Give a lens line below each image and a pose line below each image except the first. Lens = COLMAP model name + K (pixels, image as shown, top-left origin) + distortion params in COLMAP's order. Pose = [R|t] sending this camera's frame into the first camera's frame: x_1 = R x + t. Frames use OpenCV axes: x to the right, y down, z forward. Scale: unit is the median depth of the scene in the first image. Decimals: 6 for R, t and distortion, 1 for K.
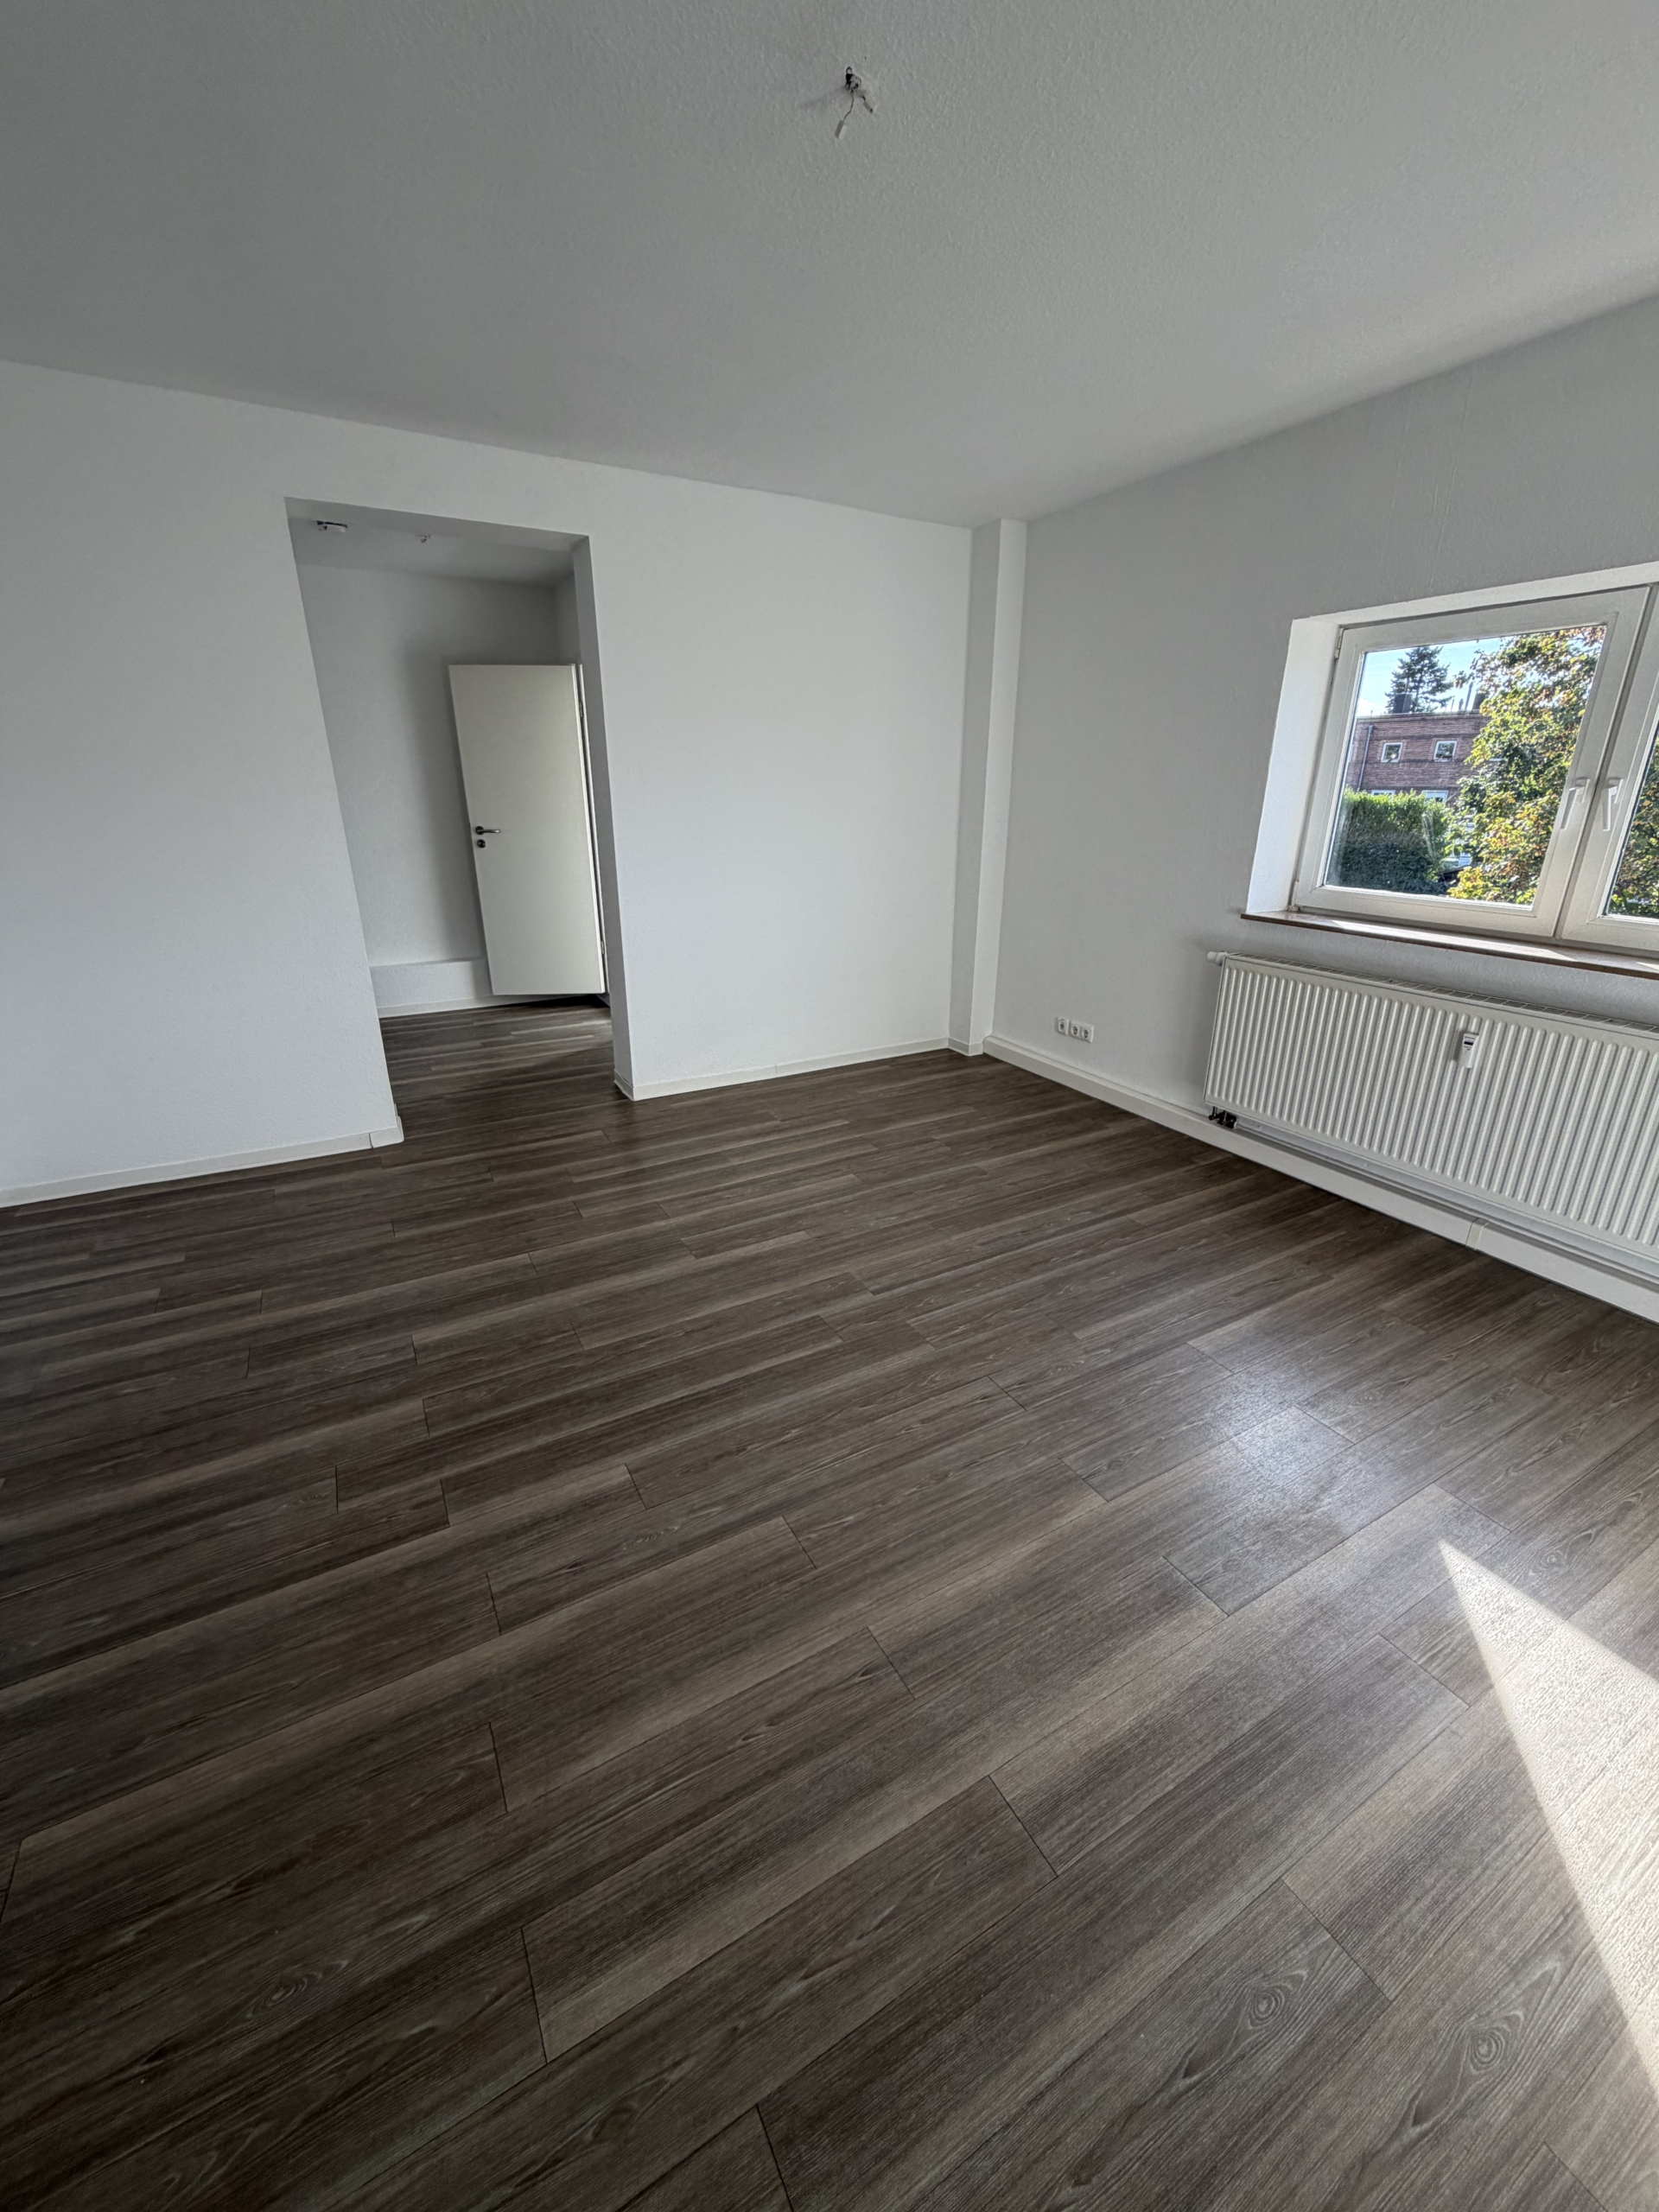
lens RADIAL K [[886.8, 0, 829.5], [0, 886.8, 1106.0], [0, 0, 1]] dist [0.001501, 0.000437]
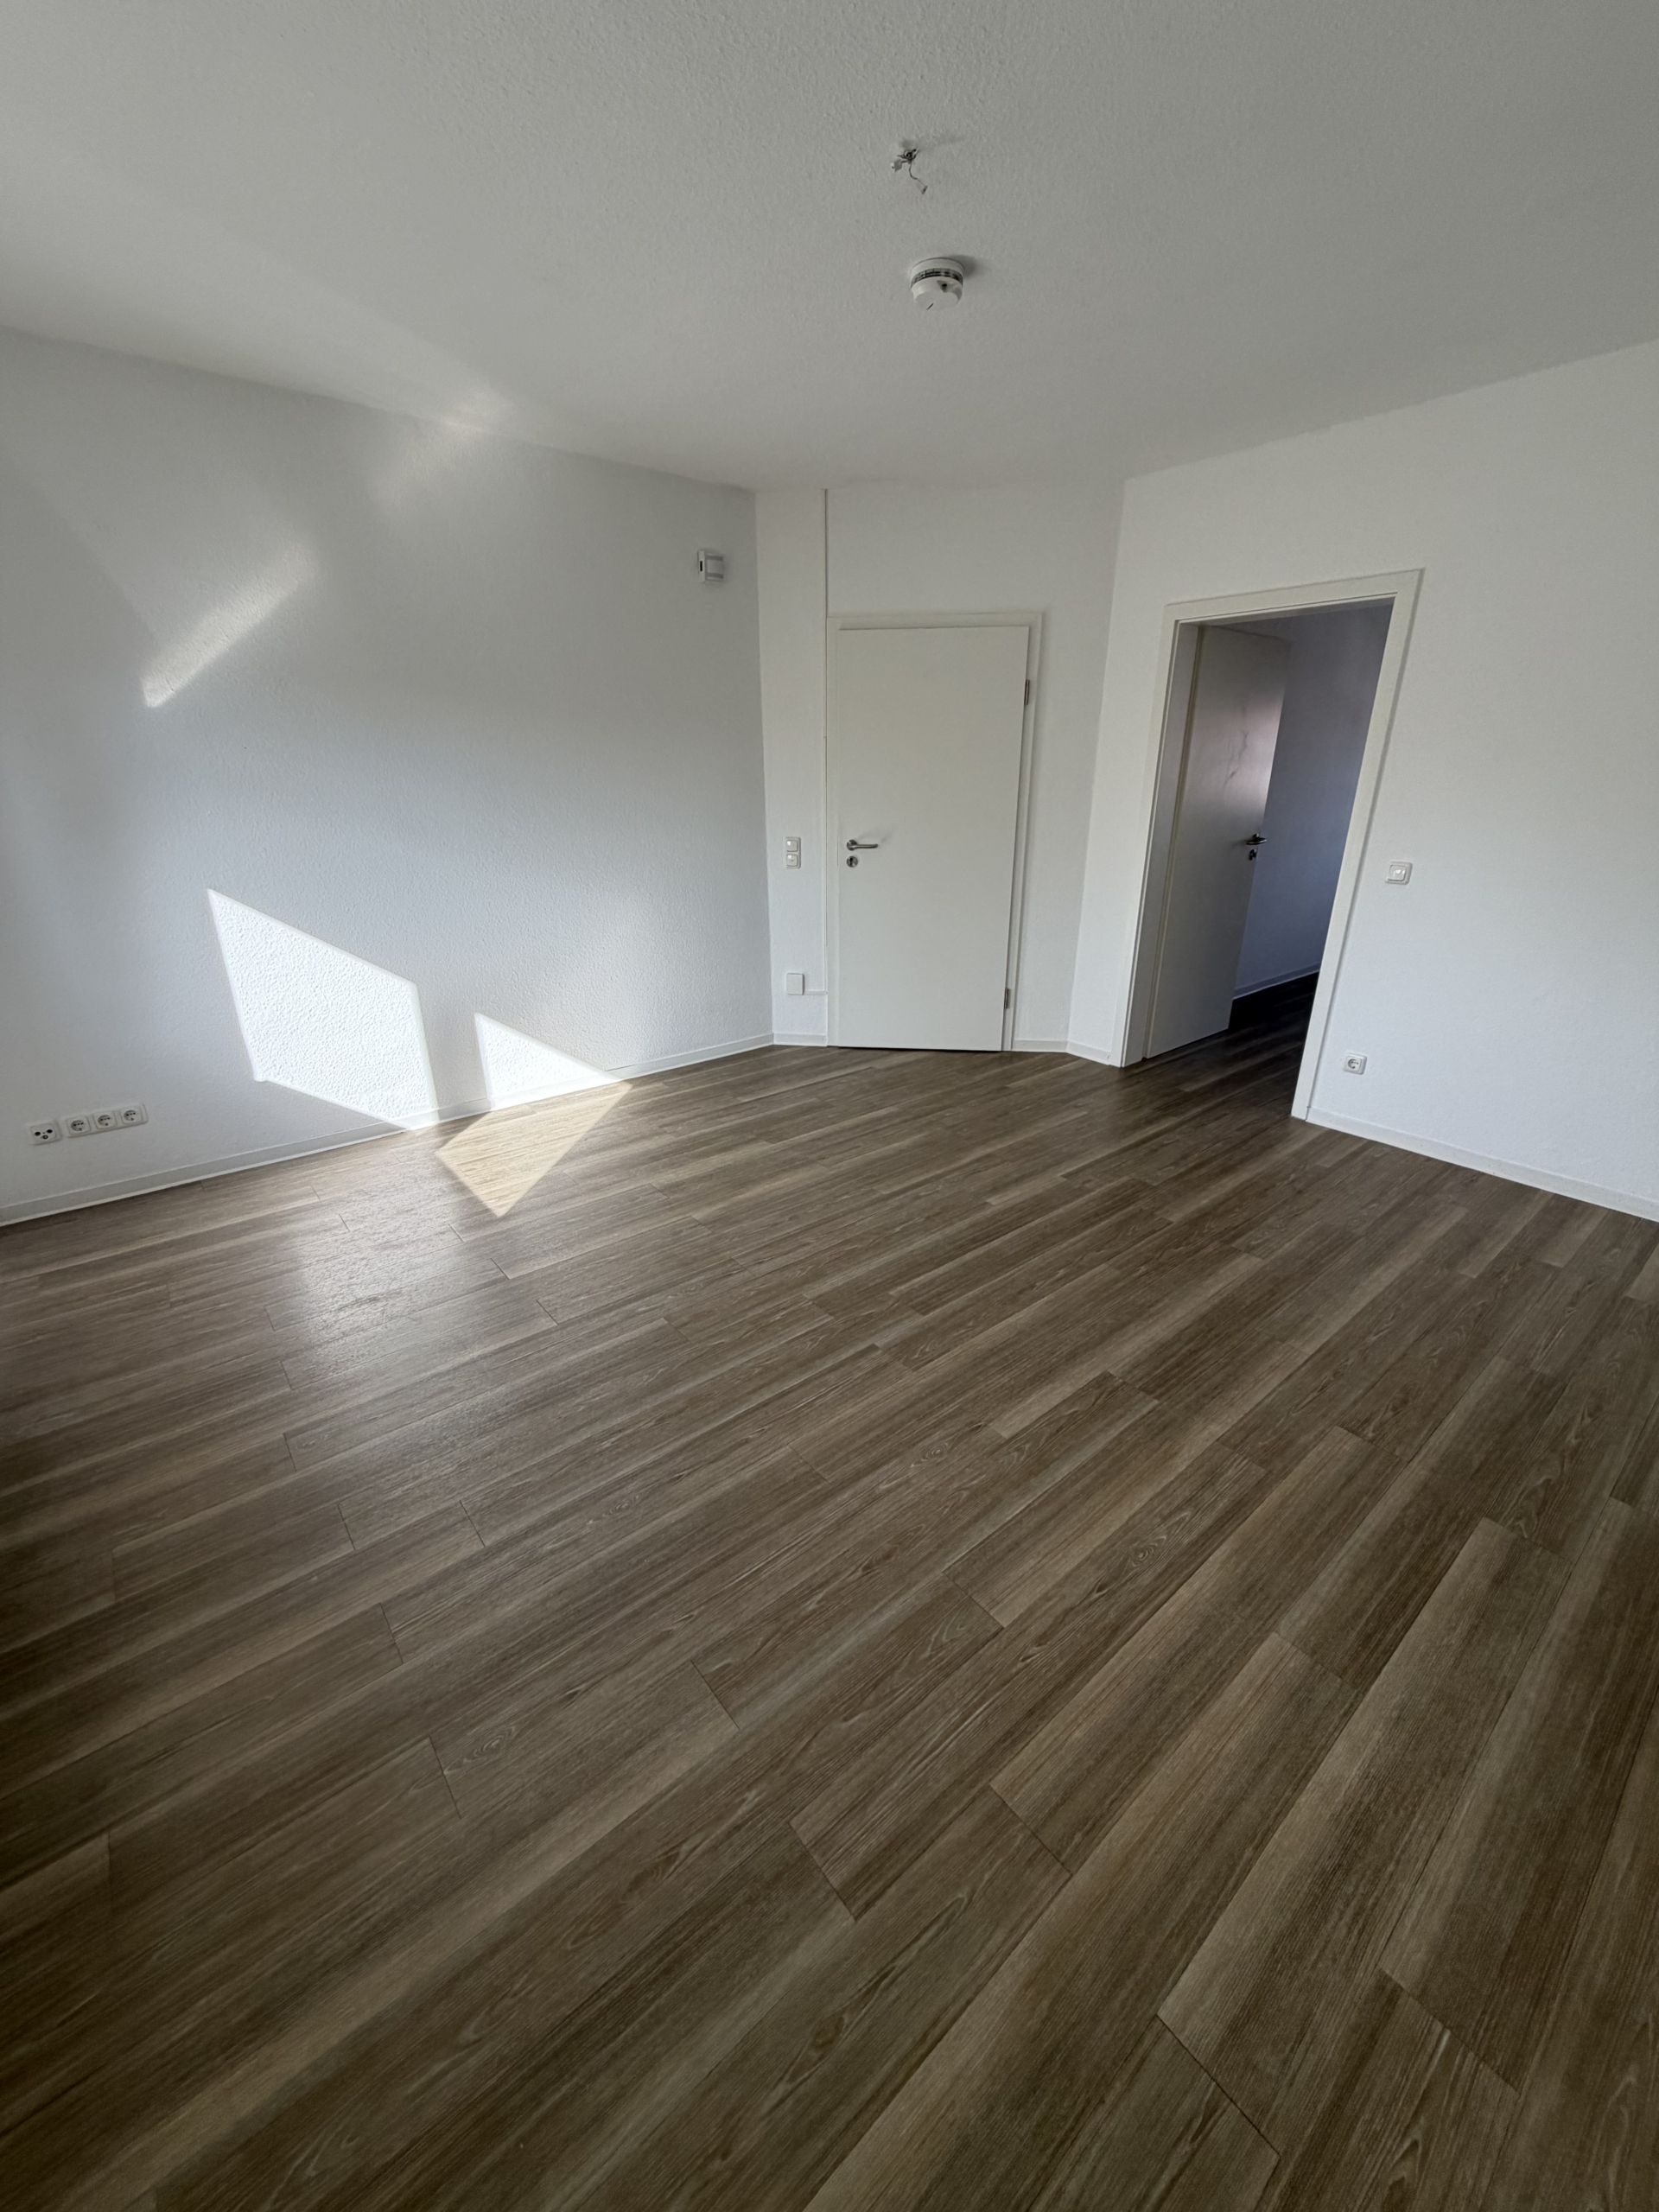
lens RADIAL K [[886.8, 0, 829.5], [0, 886.8, 1106.0], [0, 0, 1]] dist [0.001501, 0.000437]
pose [[-0.984281, 0.066601, -0.163572, 0.231875], [-0.059019, 0.748888, 0.660064, -0.574102], [0.166458, 0.659342, -0.733185, 1.538438]]
